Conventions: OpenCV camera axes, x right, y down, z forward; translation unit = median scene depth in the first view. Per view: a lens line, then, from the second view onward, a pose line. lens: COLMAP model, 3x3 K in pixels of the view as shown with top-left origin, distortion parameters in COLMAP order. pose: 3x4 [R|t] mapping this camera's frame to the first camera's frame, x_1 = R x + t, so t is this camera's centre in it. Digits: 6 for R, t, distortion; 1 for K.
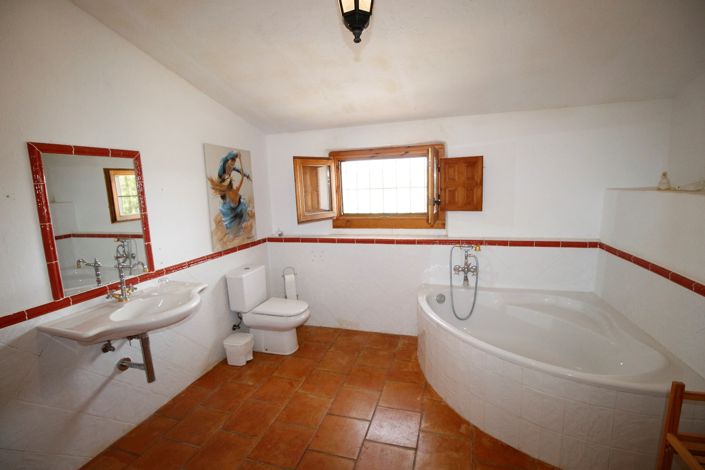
lens RADIAL K [[324.0, 0, 350.9], [0, 324.0, 232.5], [0, 0, 1]] dist [0.002478, 0.000004]
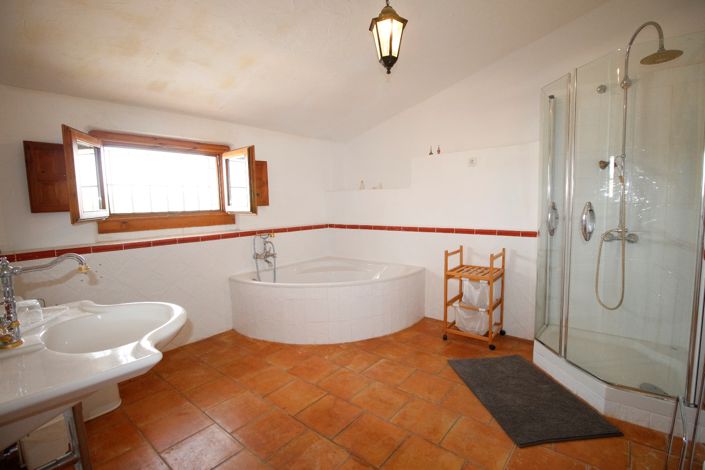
lens RADIAL K [[324.0, 0, 353.5], [0, 324.0, 235.2], [0, 0, 1]] dist [0.002478, 0.000004]
pose [[0.403590, -0.068290, 0.912388, -0.582652], [0.139763, 0.990109, 0.012283, 0.073071], [-0.904202, 0.122561, 0.409142, 0.210874]]
